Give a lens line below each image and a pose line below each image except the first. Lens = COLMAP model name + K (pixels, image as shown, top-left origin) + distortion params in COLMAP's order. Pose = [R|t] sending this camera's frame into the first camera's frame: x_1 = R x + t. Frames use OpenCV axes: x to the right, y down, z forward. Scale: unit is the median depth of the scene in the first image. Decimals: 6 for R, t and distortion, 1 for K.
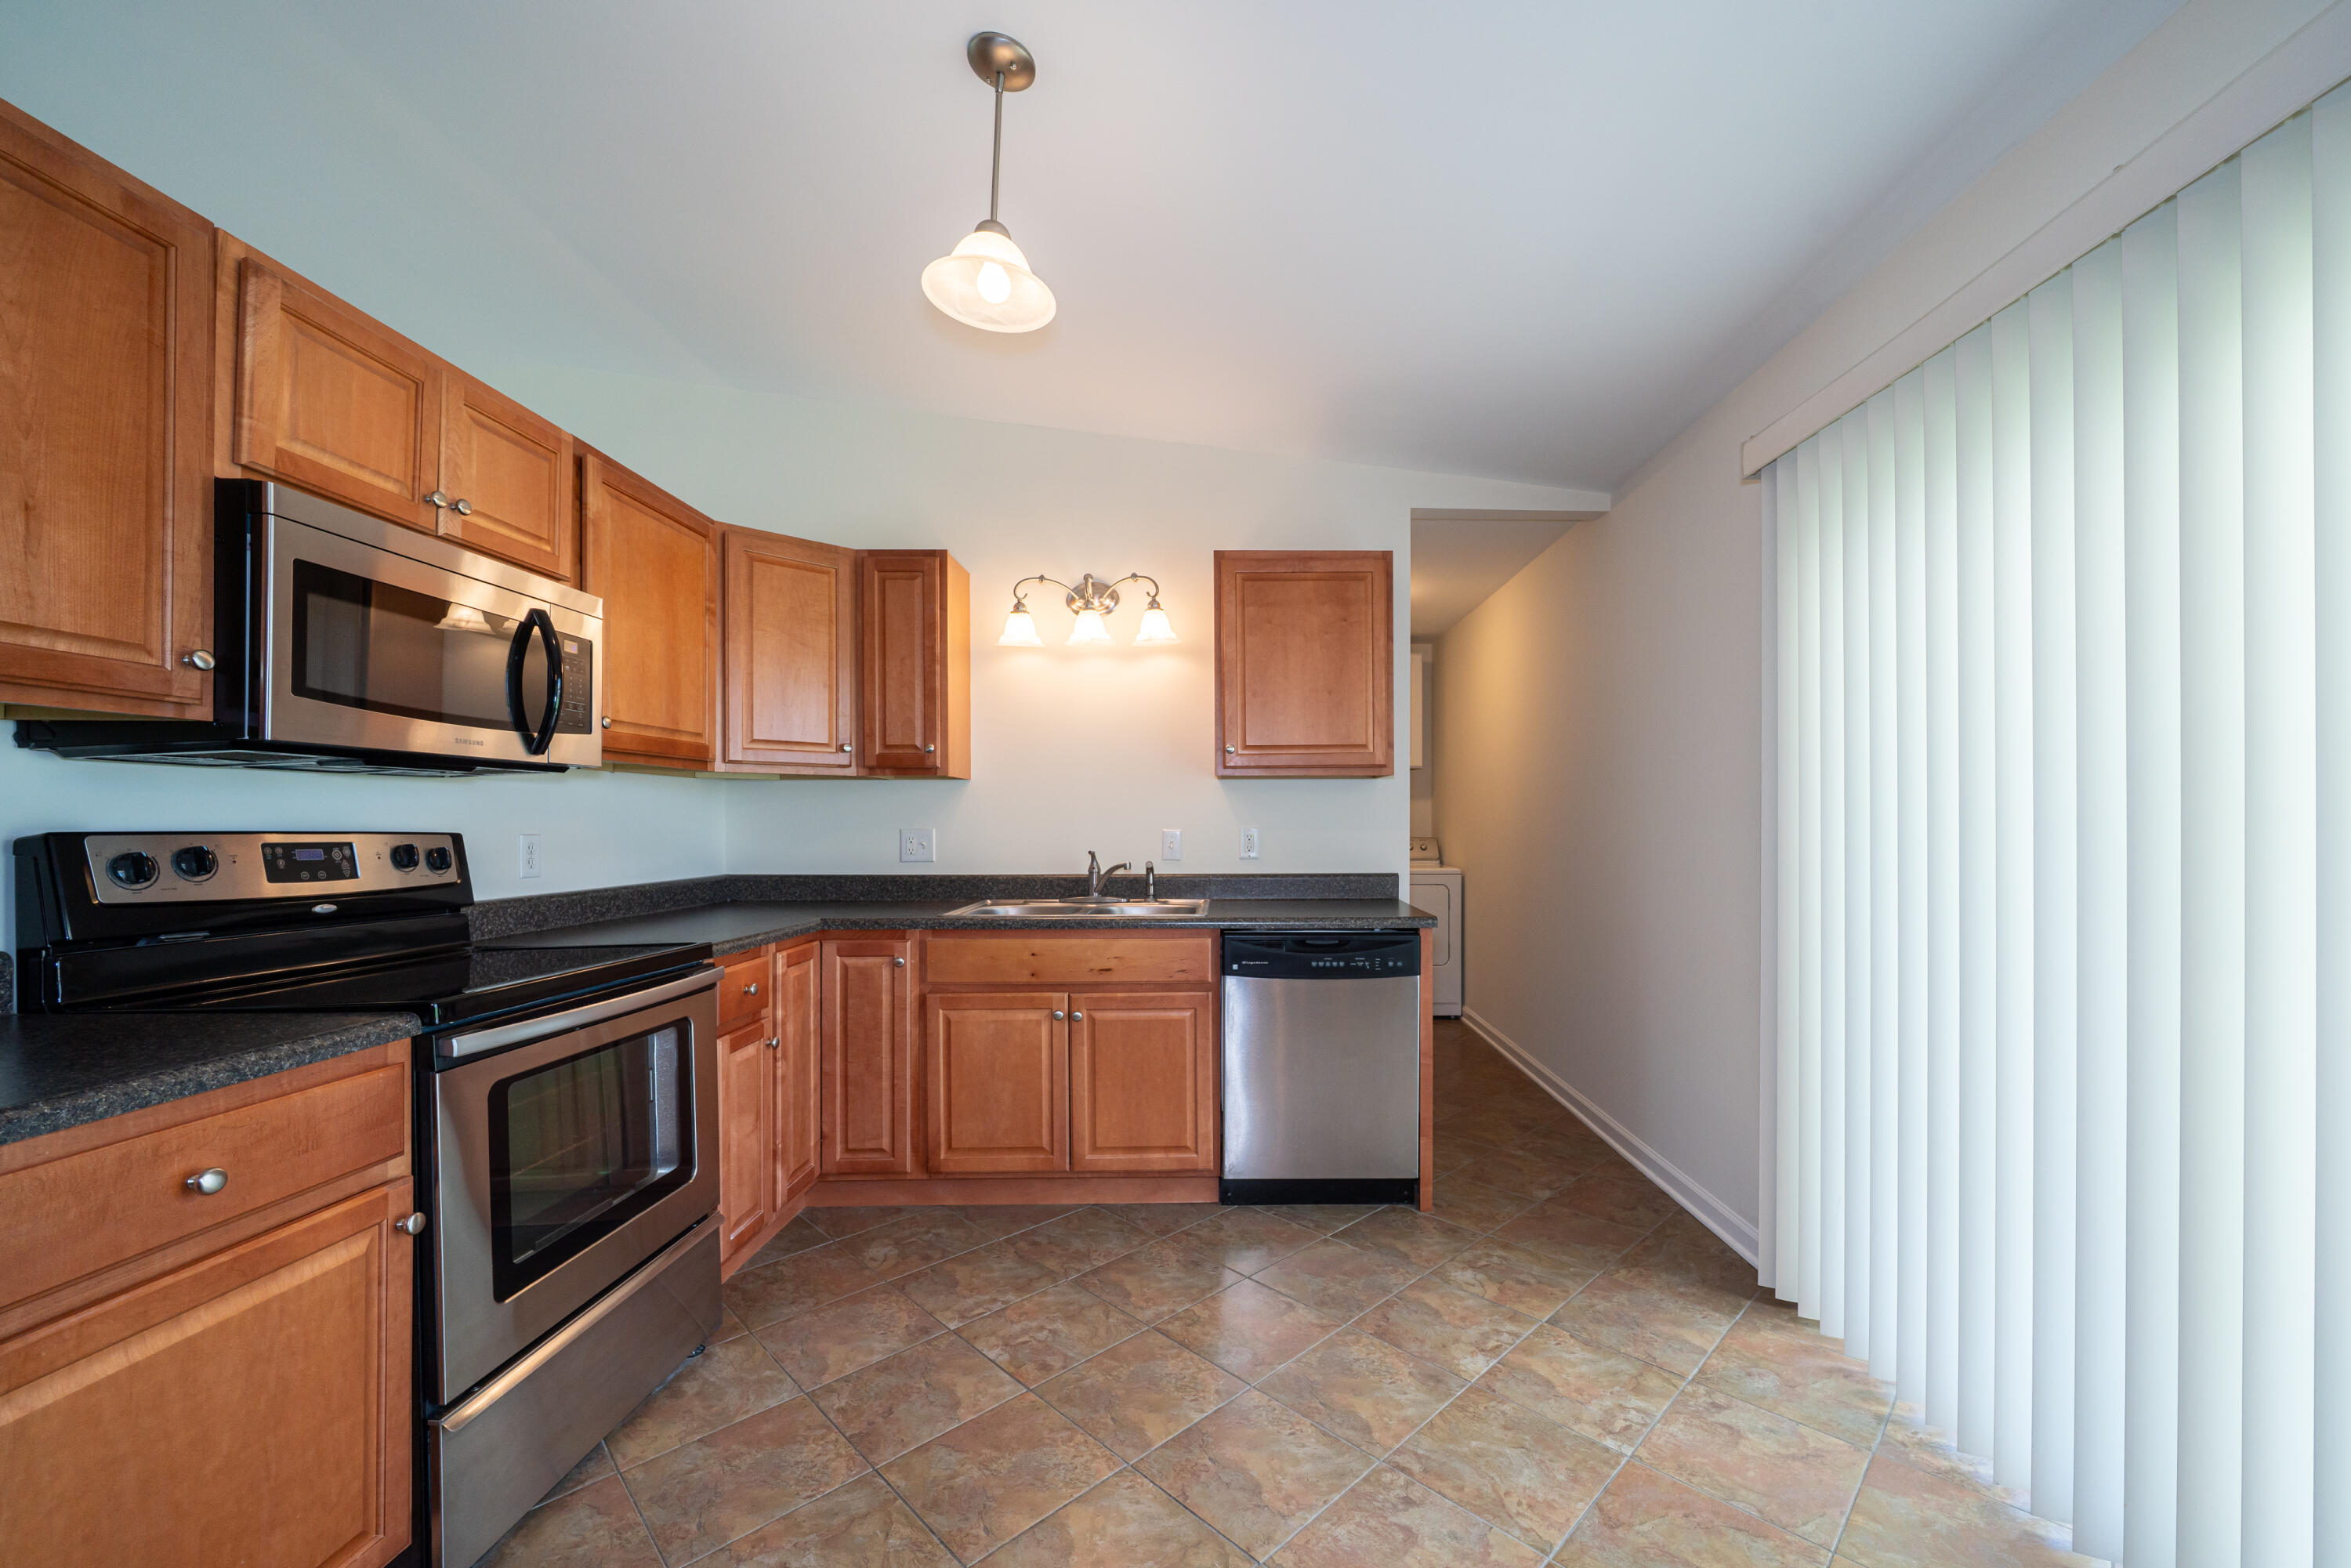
lens RADIAL K [[871.8, 0, 1267.5], [0, 871.8, 824.5], [0, 0, 1]] dist [-0.004888, 0.000437]
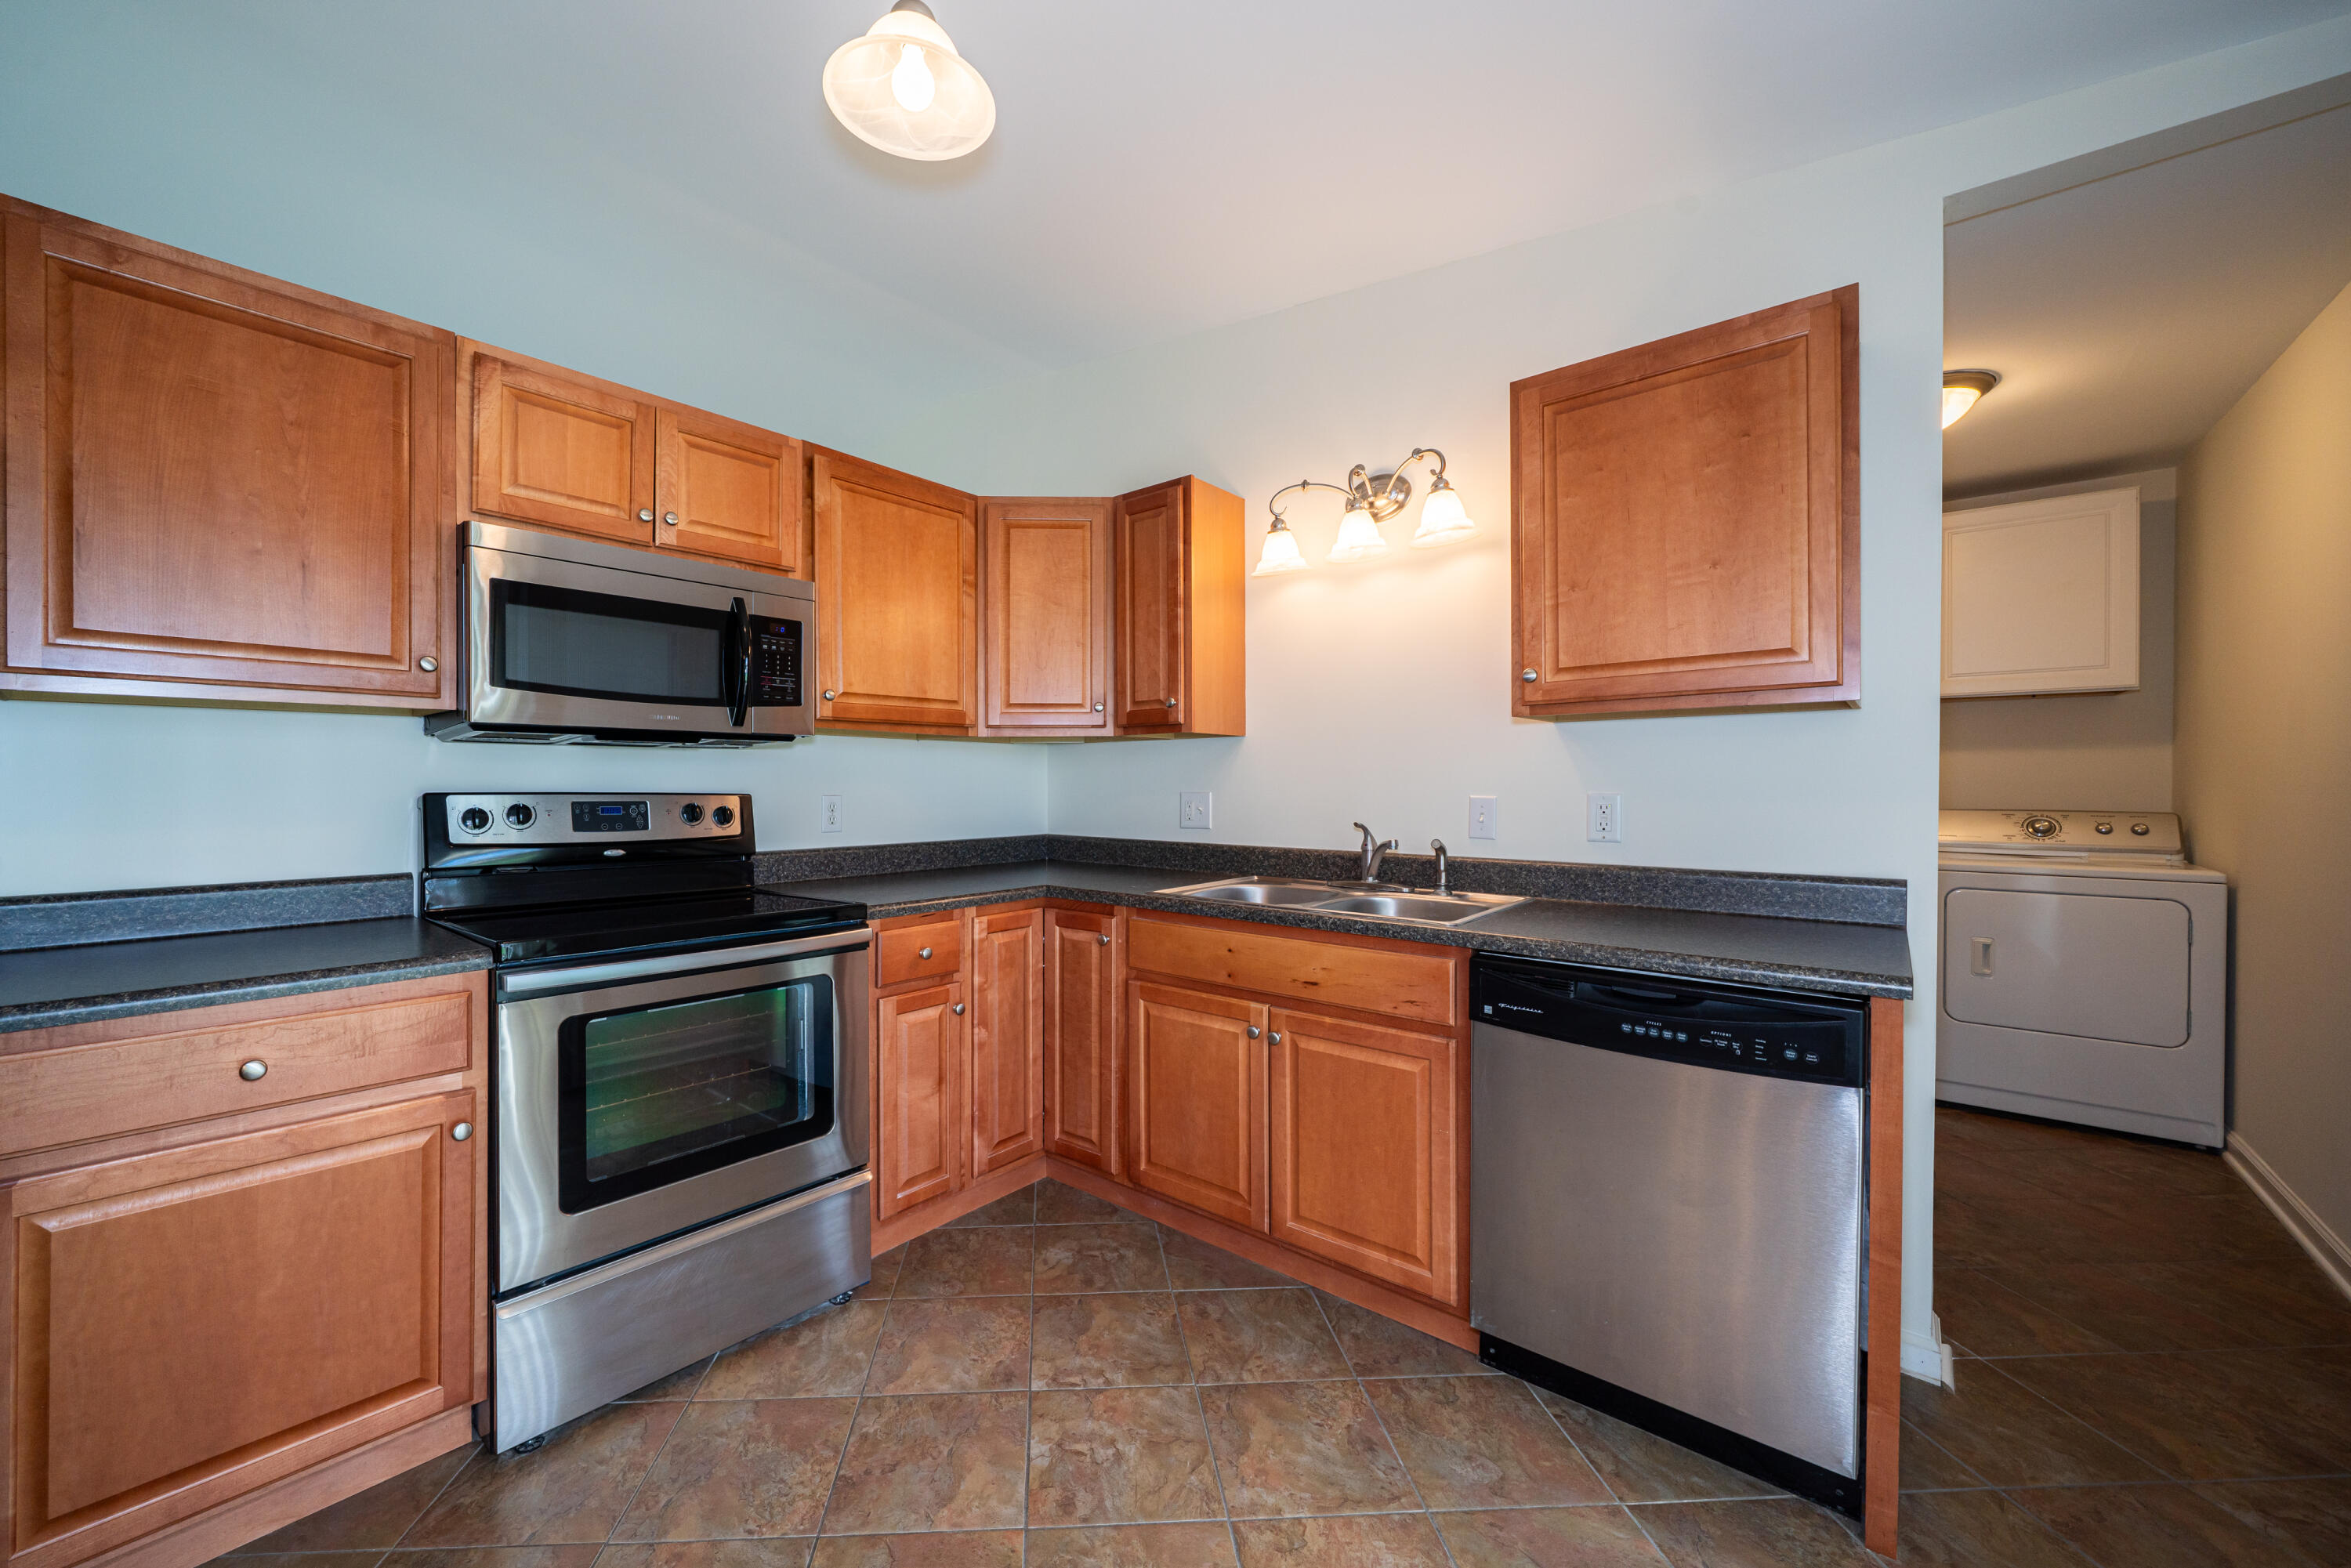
lens RADIAL K [[871.8, 0, 1169.1], [0, 871.8, 791.7], [0, 0, 1]] dist [-0.004888, 0.000437]
pose [[0.731004, 0.007524, -0.682332, 0.237043], [-0.002380, 0.999961, 0.008476, -0.003874], [0.682369, -0.004573, 0.730993, 0.374911]]
